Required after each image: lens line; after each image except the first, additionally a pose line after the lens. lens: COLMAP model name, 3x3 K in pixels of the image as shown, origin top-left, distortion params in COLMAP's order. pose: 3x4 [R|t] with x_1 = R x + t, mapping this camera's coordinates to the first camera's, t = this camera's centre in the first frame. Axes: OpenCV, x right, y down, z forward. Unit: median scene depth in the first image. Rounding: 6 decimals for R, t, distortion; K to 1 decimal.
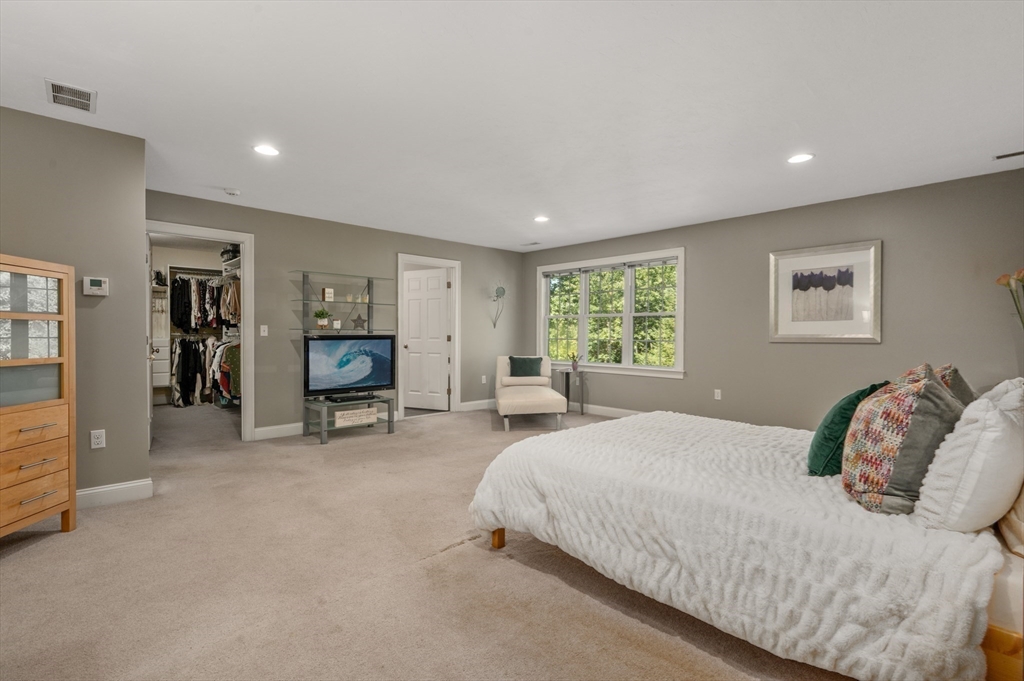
lens RADIAL K [[459.0, 0, 501.1], [0, 459.0, 344.1], [0, 0, 1]] dist [0.001043, -0.000542]
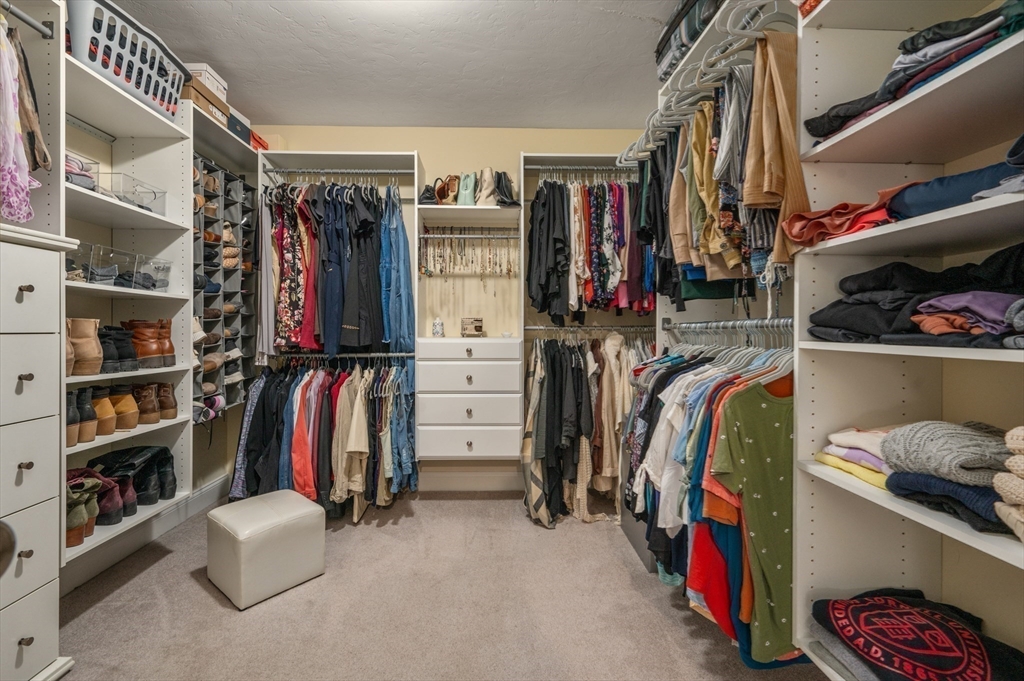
lens RADIAL K [[459.0, 0, 507.8], [0, 459.0, 337.0], [0, 0, 1]] dist [0.001043, -0.000542]
pose [[0.753813, 0.005466, -0.657067, -0.468053], [-0.008965, 0.999958, -0.001966, -0.012757], [0.657028, 0.007373, 0.753830, 0.688079]]
